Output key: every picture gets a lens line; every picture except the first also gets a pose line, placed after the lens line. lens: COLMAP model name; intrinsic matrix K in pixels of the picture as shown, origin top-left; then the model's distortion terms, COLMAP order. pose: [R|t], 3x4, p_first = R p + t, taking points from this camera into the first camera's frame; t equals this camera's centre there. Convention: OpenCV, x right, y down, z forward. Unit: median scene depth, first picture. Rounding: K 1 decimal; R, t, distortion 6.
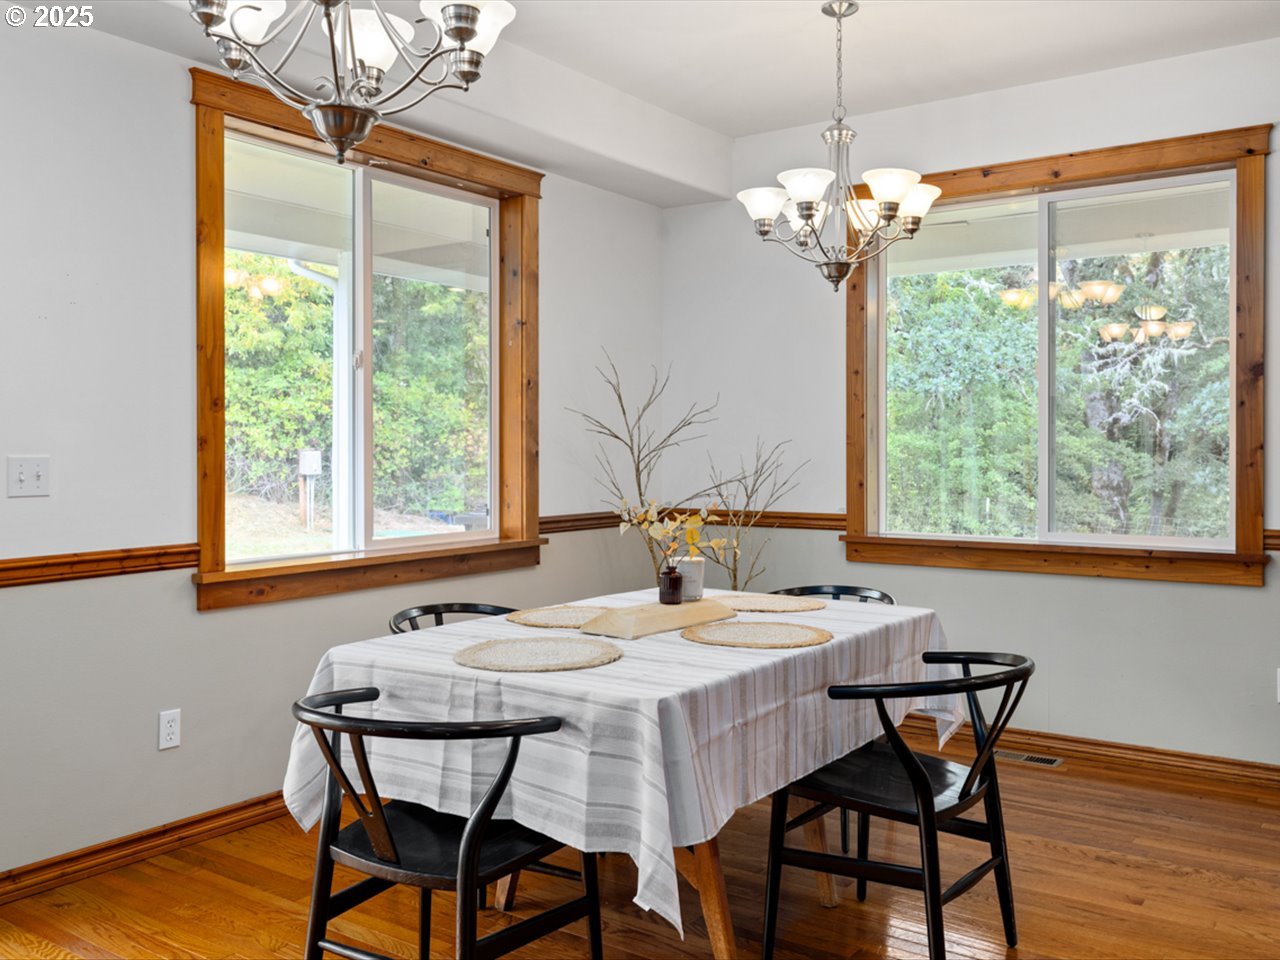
lens RADIAL K [[1164.7, 0, 653.6], [0, 1164.7, 443.8], [0, 0, 1]] dist [-0.003144, 0.000000]
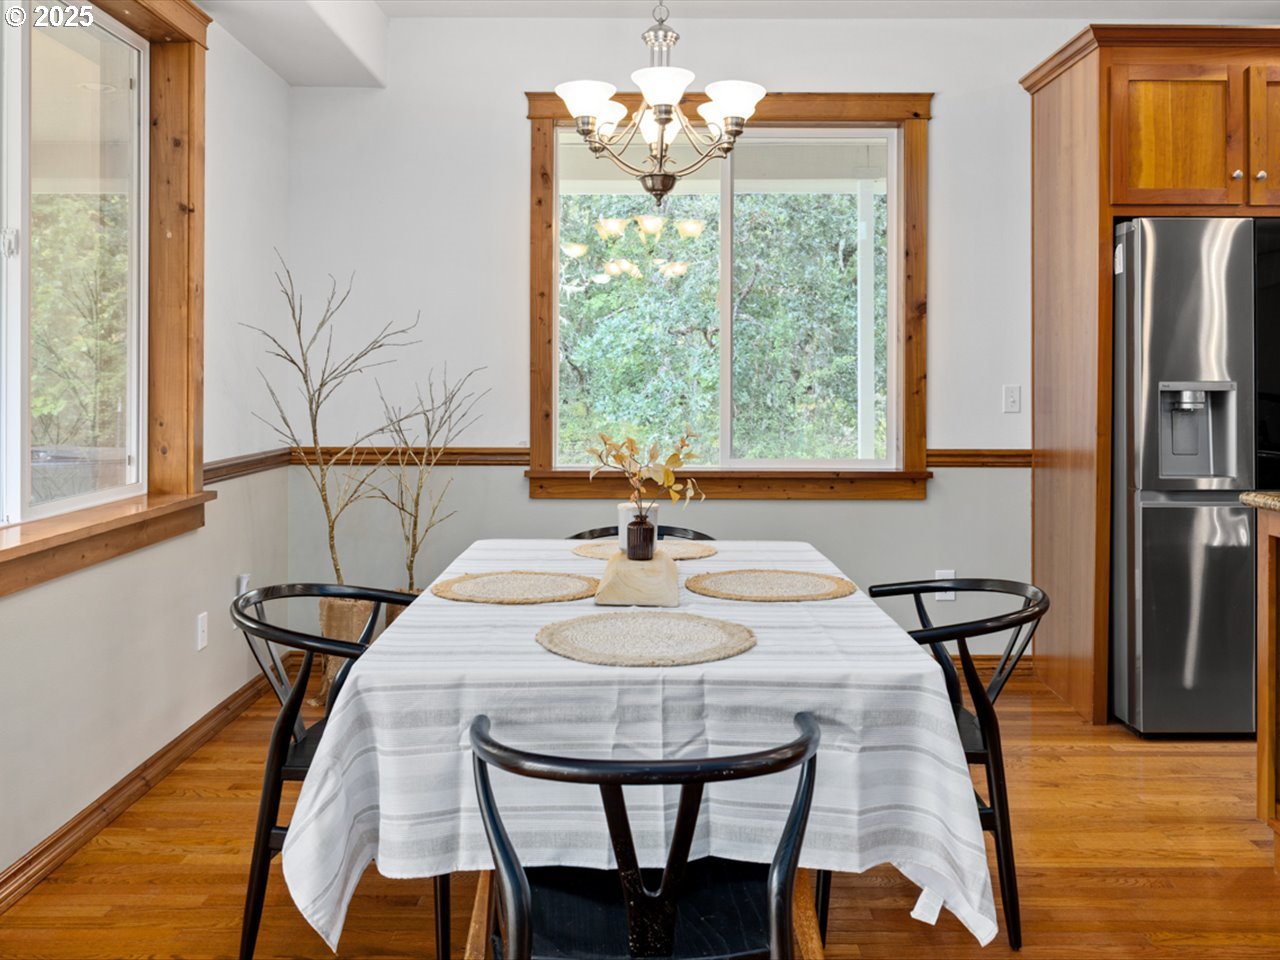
lens RADIAL K [[1164.7, 0, 644.1], [0, 1164.7, 376.2], [0, 0, 1]] dist [-0.003144, 0.000000]
pose [[0.808648, 0.004436, 0.588277, -0.390723], [-0.005900, 0.999982, 0.000570, 0.003502], [-0.588264, -0.003932, 0.808660, 0.258527]]
